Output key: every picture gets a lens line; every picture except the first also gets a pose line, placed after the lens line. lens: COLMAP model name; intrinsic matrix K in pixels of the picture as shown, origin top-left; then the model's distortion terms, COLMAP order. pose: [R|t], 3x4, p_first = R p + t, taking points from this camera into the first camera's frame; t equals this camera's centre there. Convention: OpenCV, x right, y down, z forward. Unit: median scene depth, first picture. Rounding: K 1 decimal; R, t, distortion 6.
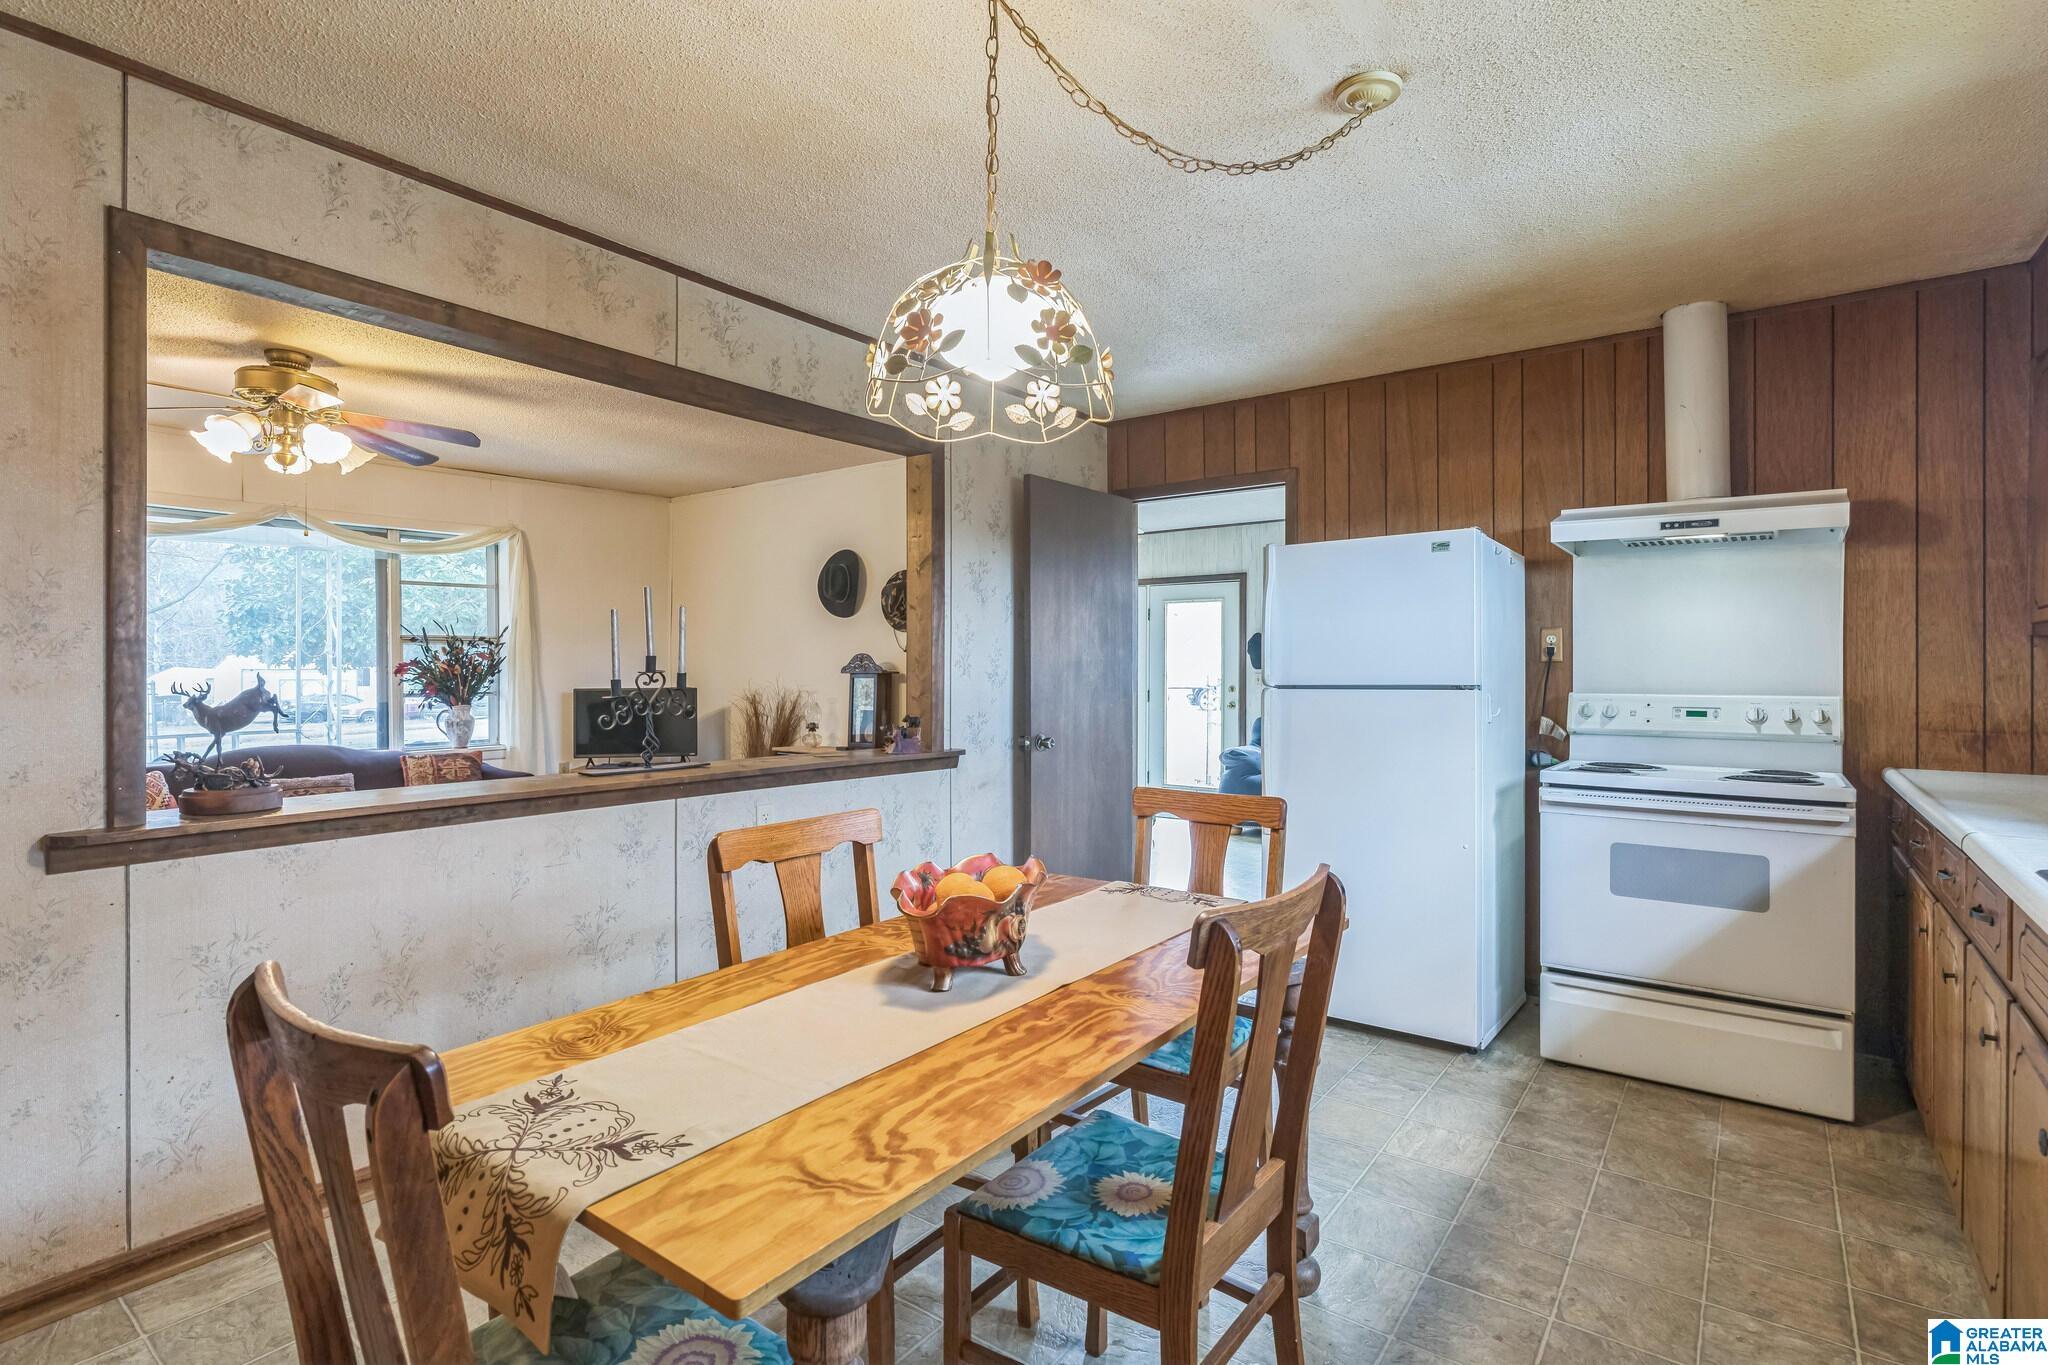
lens RADIAL K [[984.6, 0, 1032.9], [0, 984.6, 668.6], [0, 0, 1]] dist [-0.000456, 0.000062]
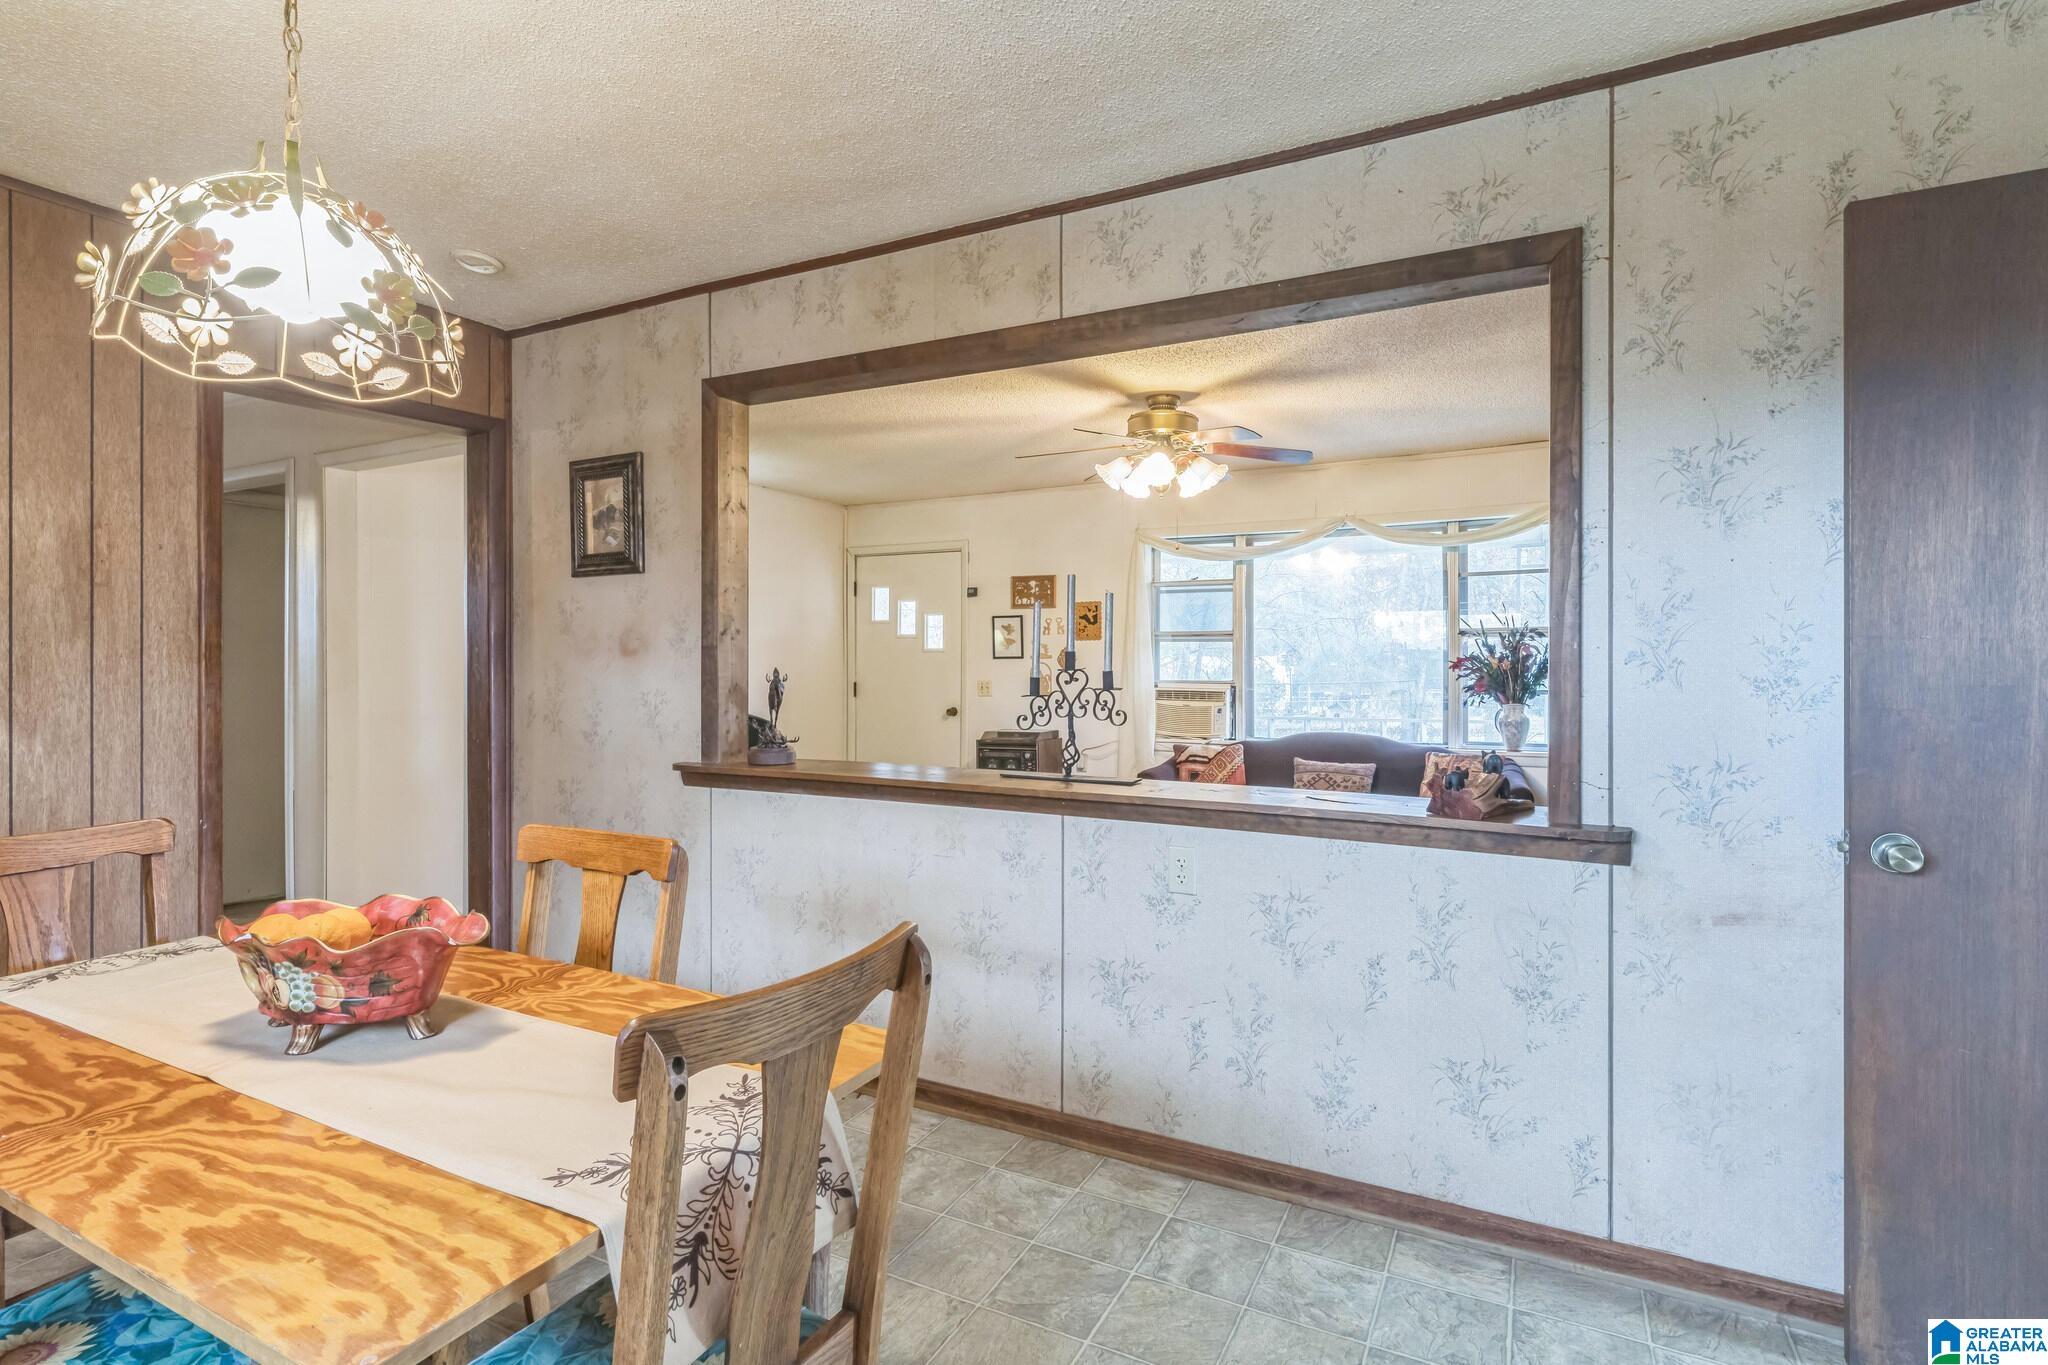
lens RADIAL K [[993.2, 0, 1035.2], [0, 993.2, 661.7], [0, 0, 1]] dist [0.000505, -0.000290]
pose [[0.162928, 0.001347, -0.986637, 0.496894], [-0.000963, 0.999999, 0.001207, -0.004850], [0.986638, 0.000753, 0.162929, 0.826564]]
